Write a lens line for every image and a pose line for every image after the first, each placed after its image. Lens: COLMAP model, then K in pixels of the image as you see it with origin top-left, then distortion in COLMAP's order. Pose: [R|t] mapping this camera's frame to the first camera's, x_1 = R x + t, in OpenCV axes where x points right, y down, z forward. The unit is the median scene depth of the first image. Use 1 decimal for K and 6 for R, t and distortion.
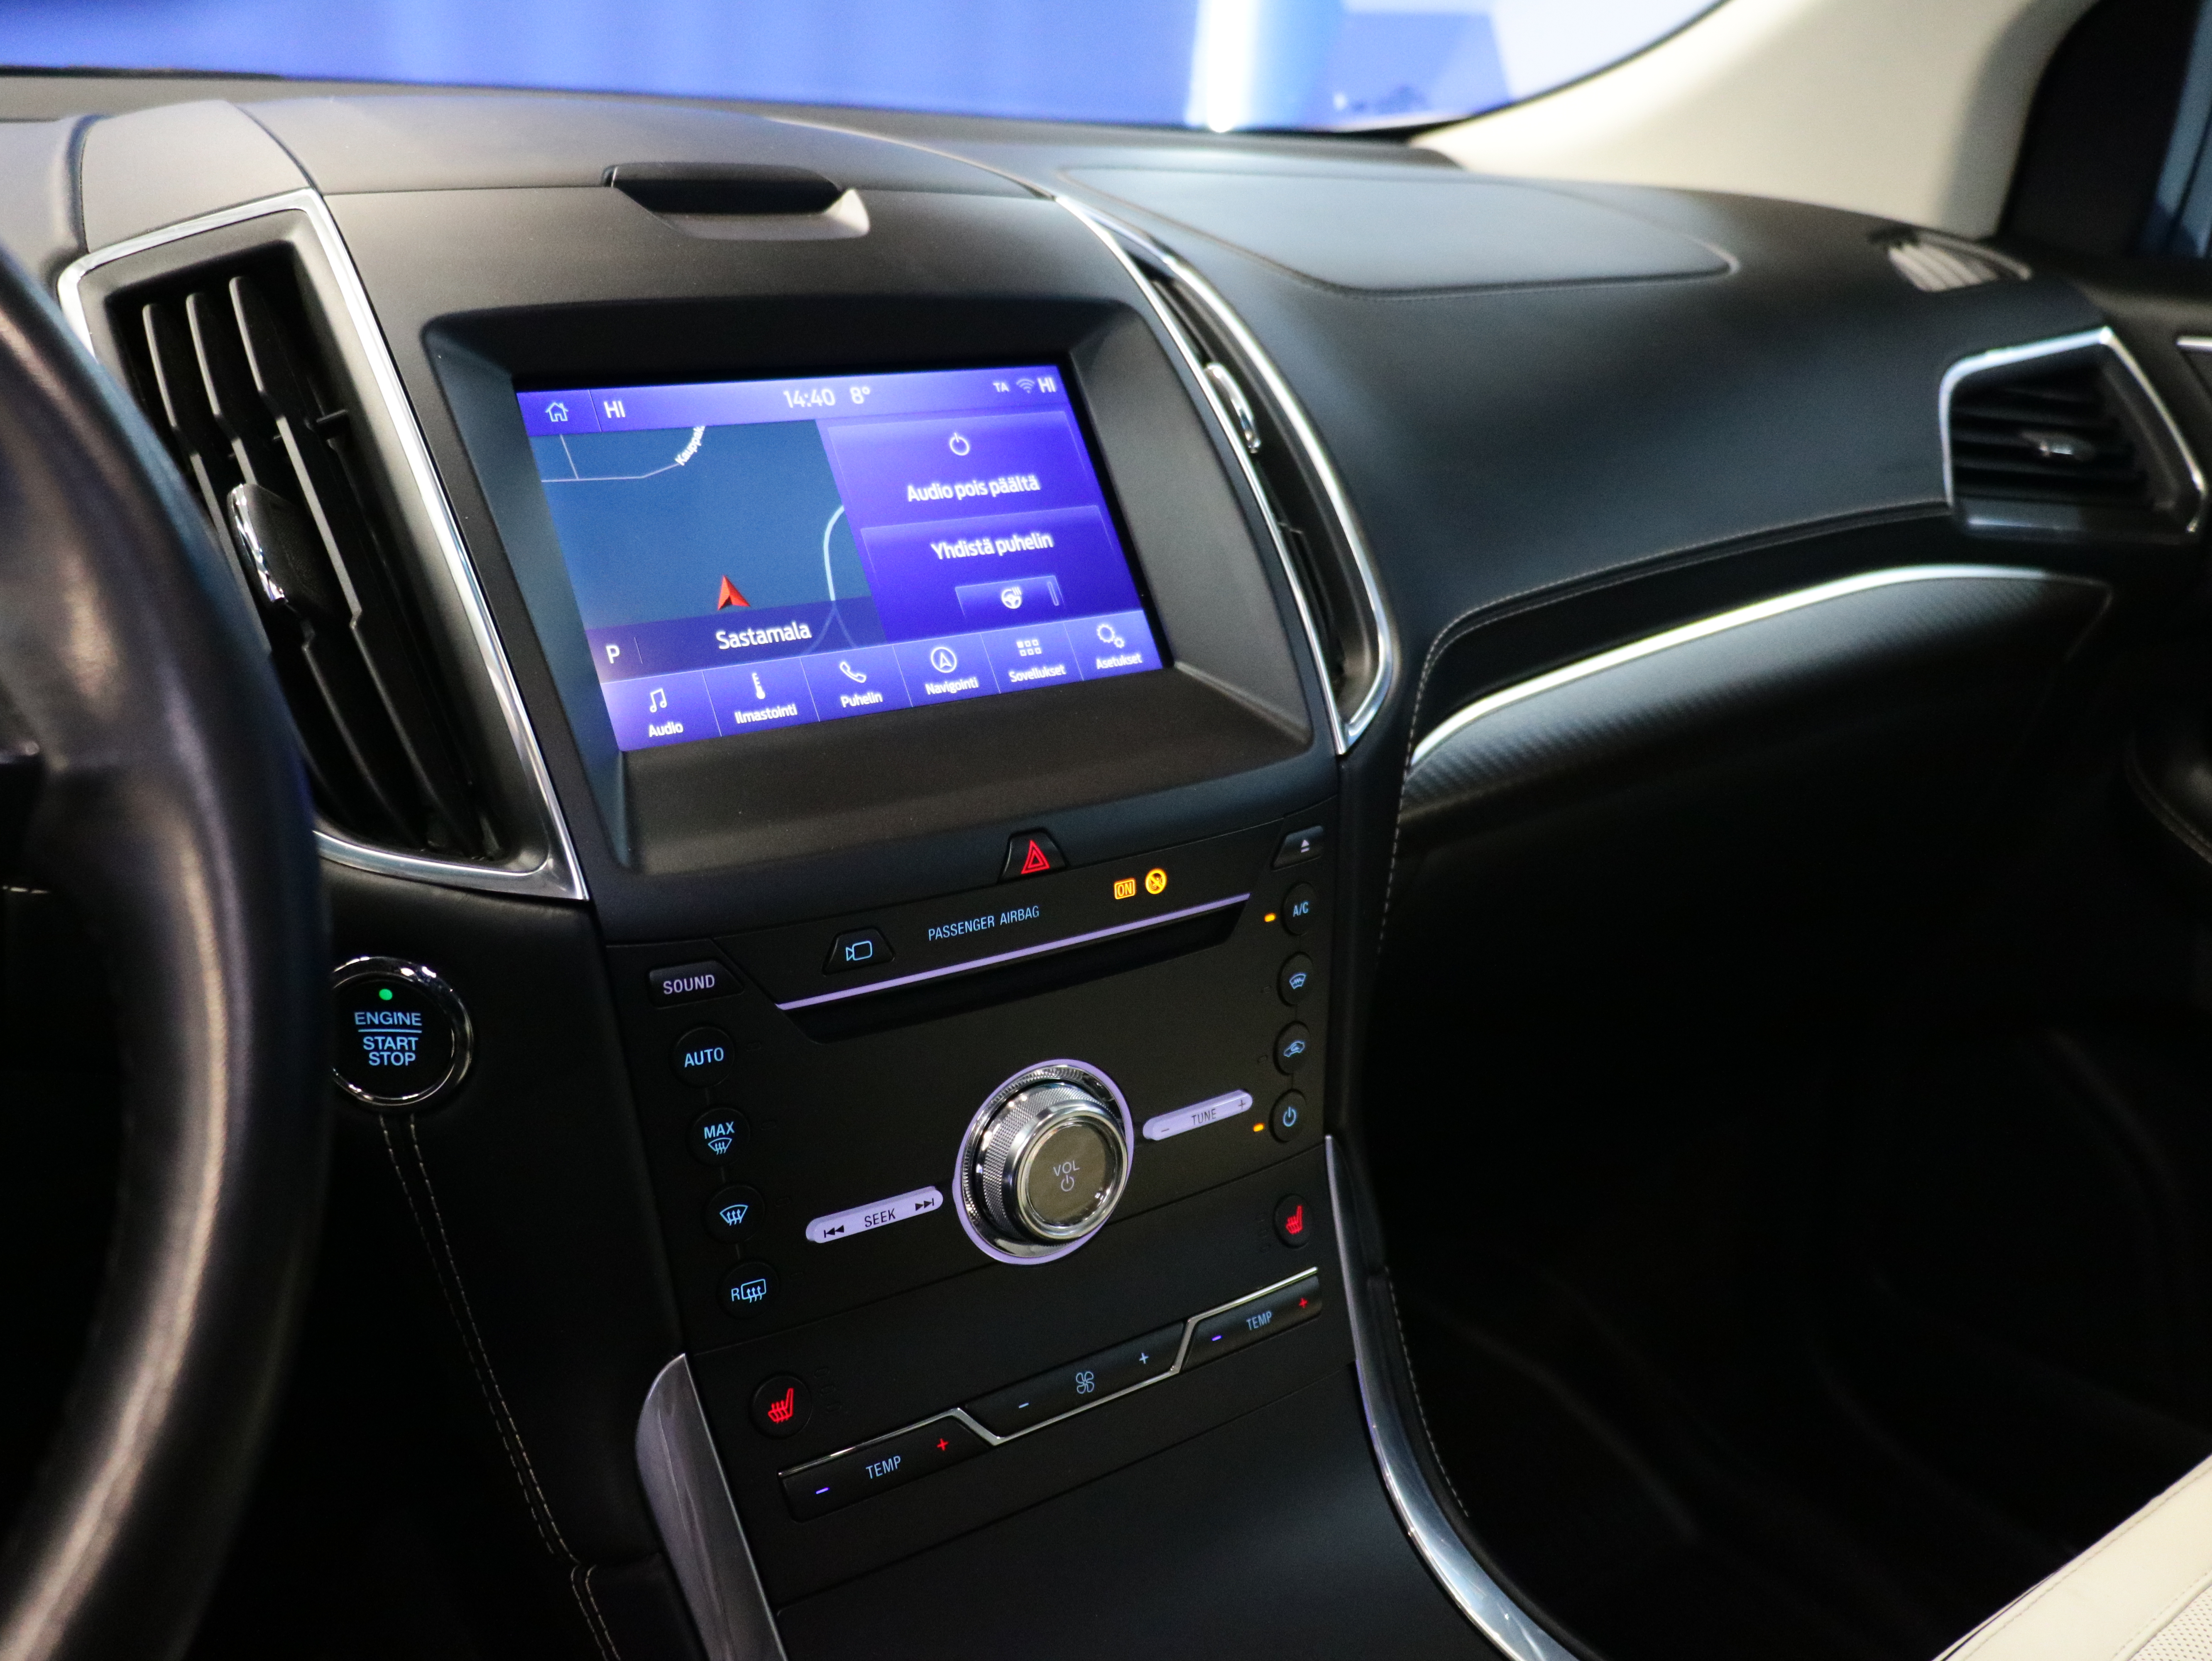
lens RADIAL K [[1987.4, 0, 1098.6], [0, 1987.4, 867.4], [0, 0, 1]] dist [-0.016781, -0.003363]
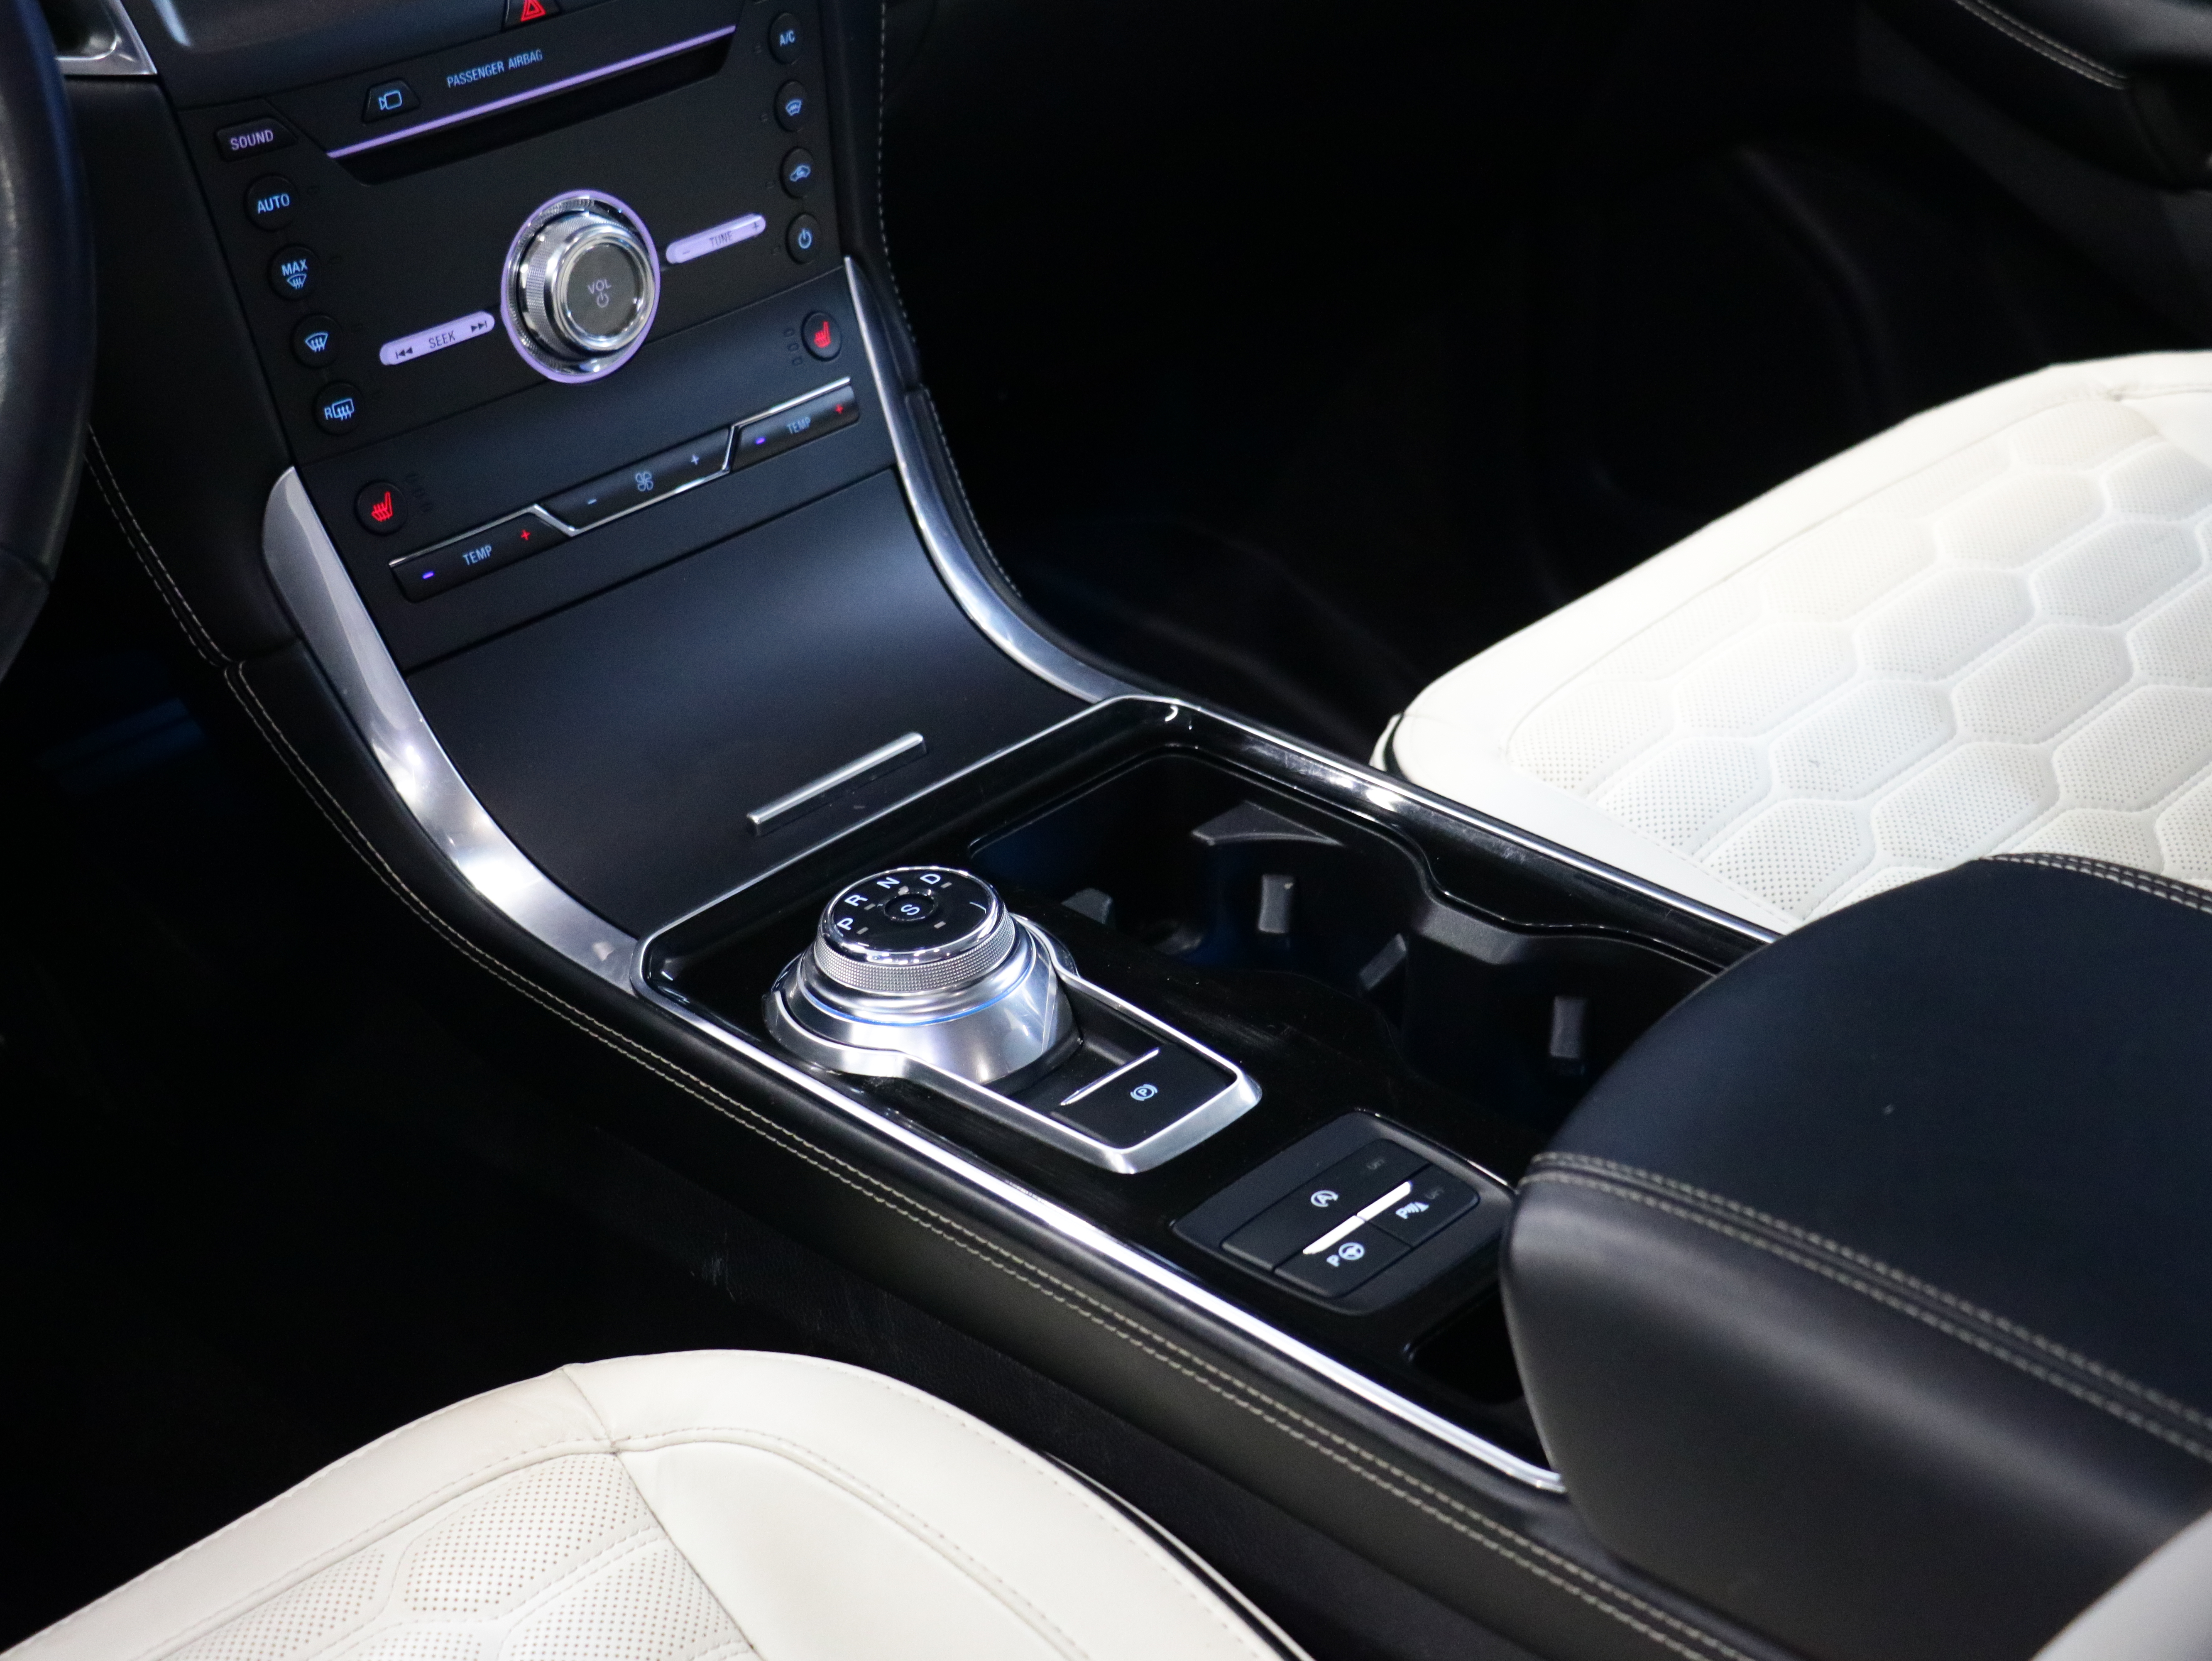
lens RADIAL K [[3579.9, 0, 1106.0], [0, 3579.9, 830.5], [0, 0, 1]] dist [-0.004797, 0.044549]
pose [[0.984840, -0.138336, 0.104656, 0.011070], [0.118075, 0.976598, 0.179764, 0.118296], [-0.127075, -0.164681, 0.978127, -1.035977]]
